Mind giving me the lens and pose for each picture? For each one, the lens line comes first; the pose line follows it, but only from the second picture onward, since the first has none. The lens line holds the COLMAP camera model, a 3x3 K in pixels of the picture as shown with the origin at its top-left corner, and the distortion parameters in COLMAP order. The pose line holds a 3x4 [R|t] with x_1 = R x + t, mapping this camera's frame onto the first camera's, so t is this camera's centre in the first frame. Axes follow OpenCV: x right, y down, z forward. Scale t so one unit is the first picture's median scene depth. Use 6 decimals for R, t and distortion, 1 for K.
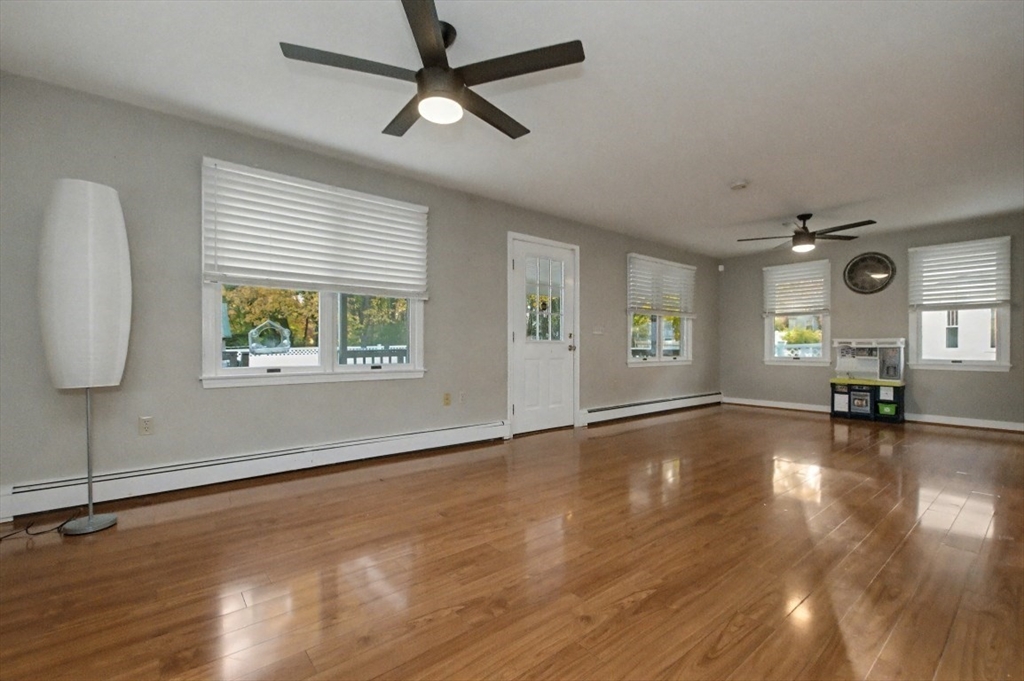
lens RADIAL K [[443.1, 0, 513.1], [0, 443.1, 340.0], [0, 0, 1]] dist [0.004528, -0.000325]
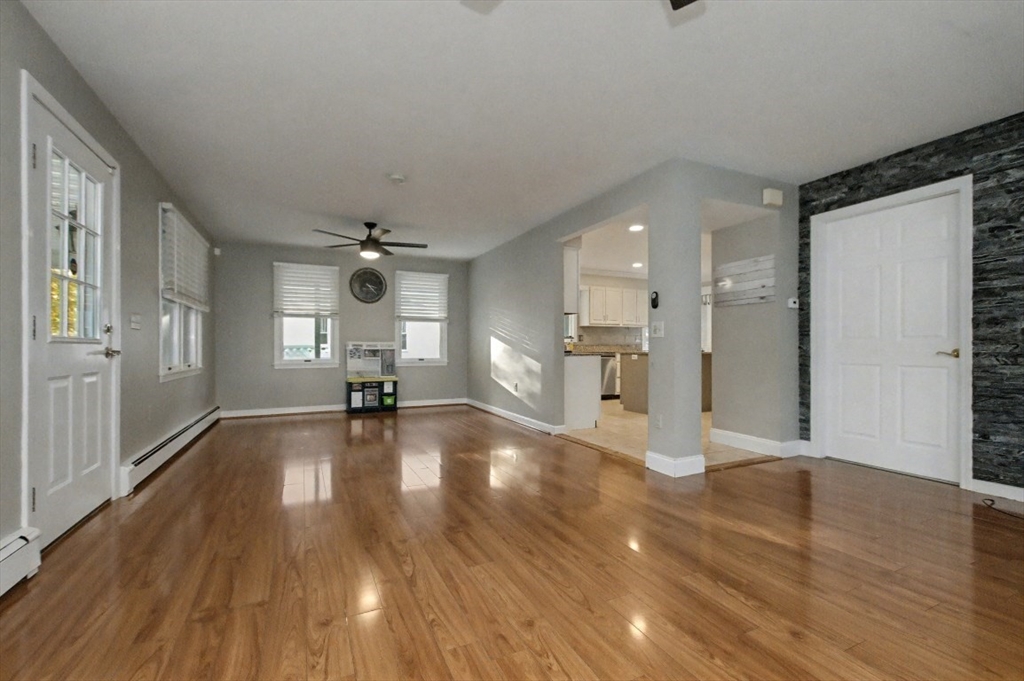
lens RADIAL K [[443.1, 0, 516.1], [0, 443.1, 349.7], [0, 0, 1]] dist [0.004528, -0.000325]
pose [[0.228640, -0.006379, 0.973490, -0.248264], [-0.011808, 0.999887, 0.009326, 0.002120], [-0.973439, -0.013628, 0.228539, 0.376220]]
